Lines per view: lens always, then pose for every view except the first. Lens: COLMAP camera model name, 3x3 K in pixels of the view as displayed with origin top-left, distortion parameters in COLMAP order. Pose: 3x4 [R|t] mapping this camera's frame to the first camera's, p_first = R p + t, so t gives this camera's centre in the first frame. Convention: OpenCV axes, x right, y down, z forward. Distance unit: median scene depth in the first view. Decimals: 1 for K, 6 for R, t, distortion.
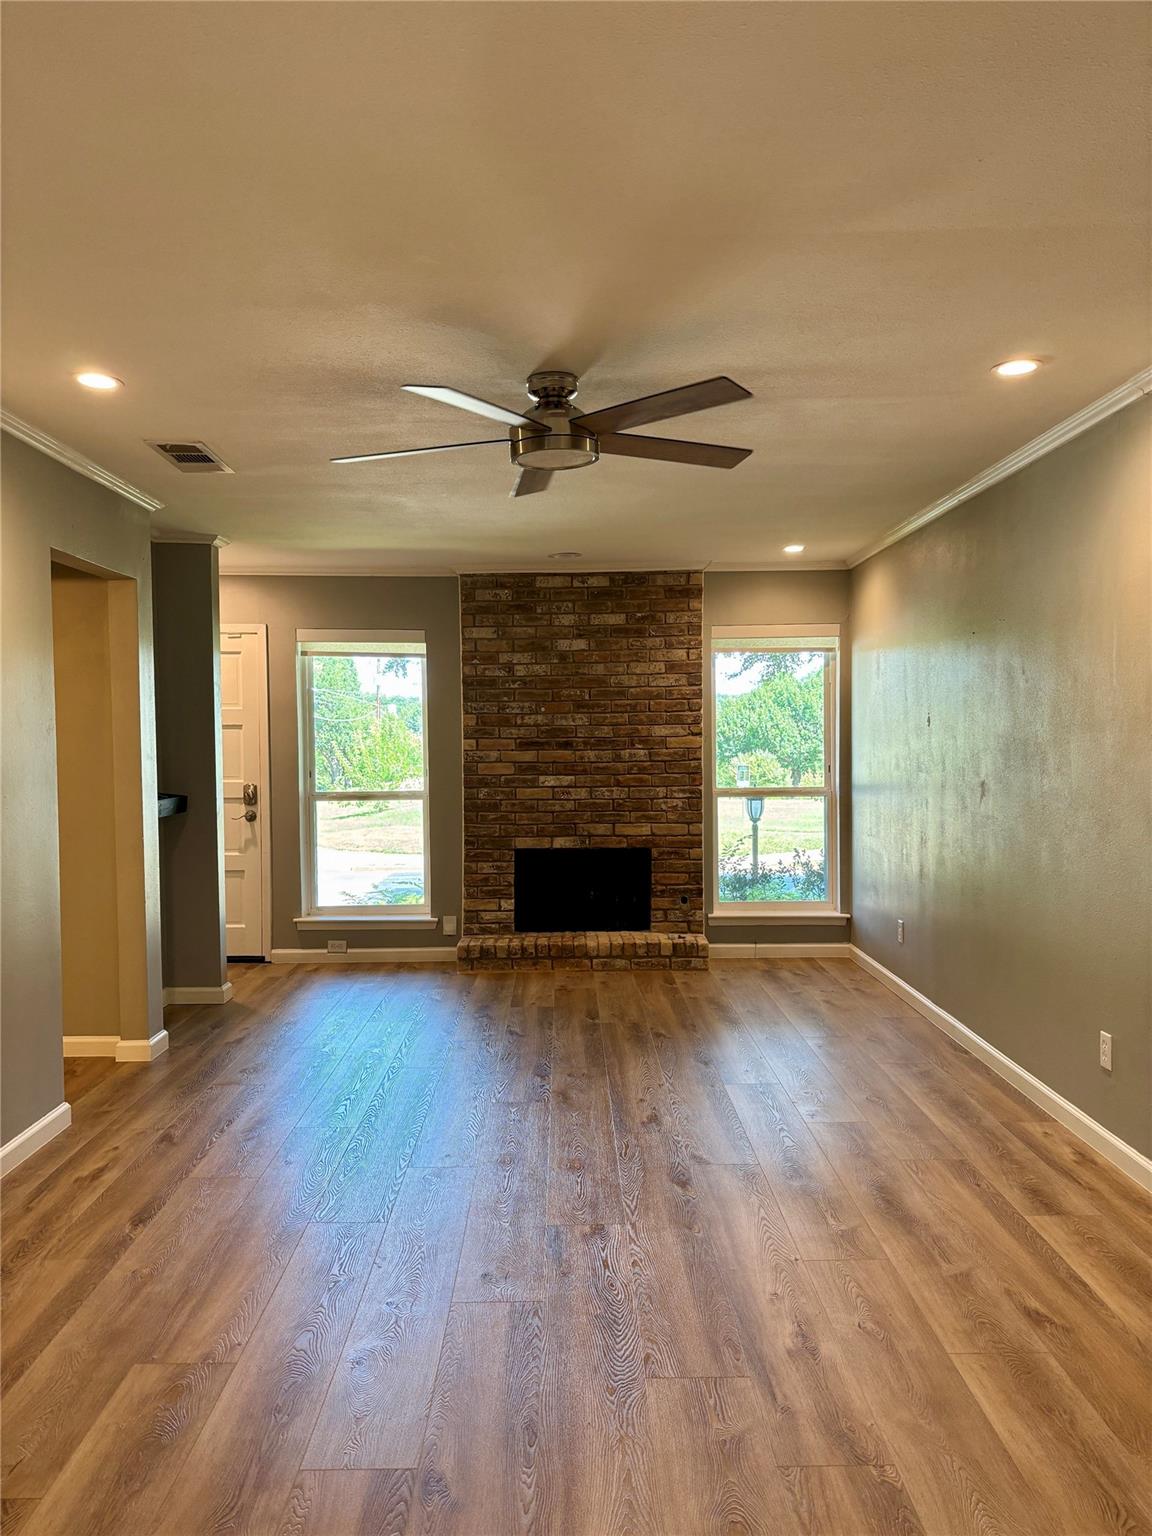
lens RADIAL K [[1160.1, 0, 572.9], [0, 1160.1, 774.4], [0, 0, 1]] dist [0.032551, -0.043702]
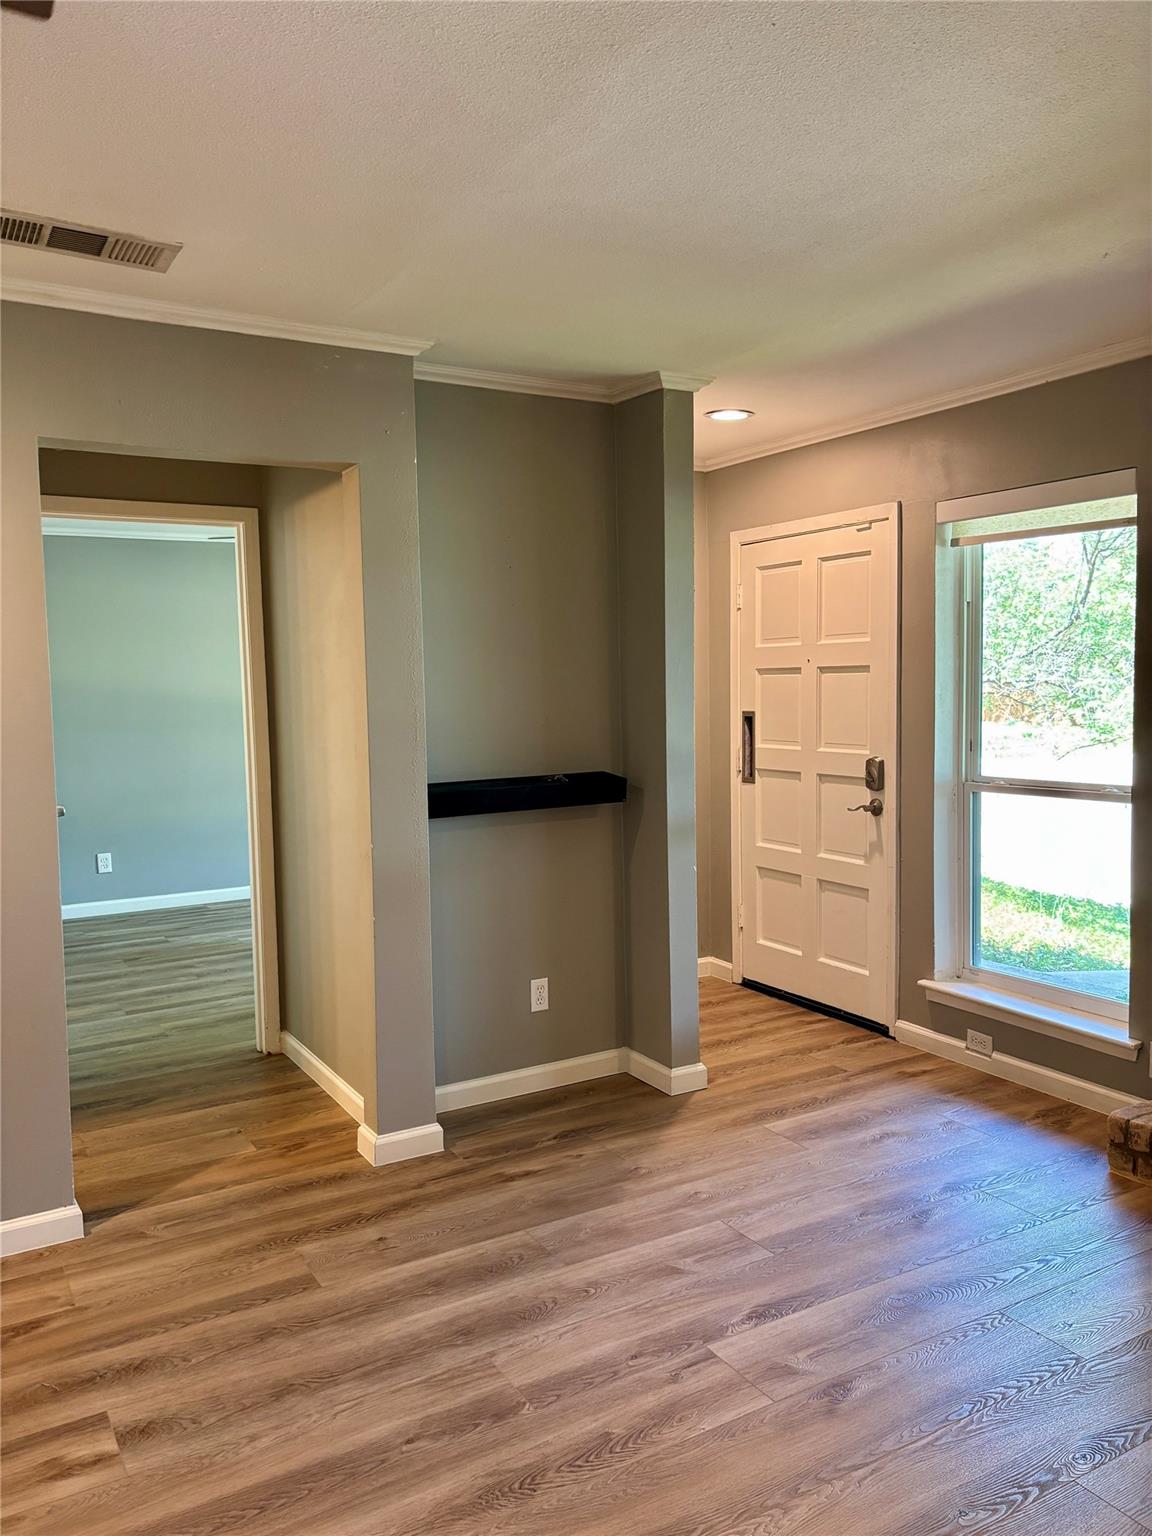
lens RADIAL K [[1160.1, 0, 569.2], [0, 1160.1, 773.5], [0, 0, 1]] dist [0.032551, -0.043702]
pose [[0.477964, 0.067030, -0.875818, 0.394904], [-0.003922, 0.997237, 0.074183, -0.057592], [0.878371, -0.032022, 0.476906, 1.053044]]
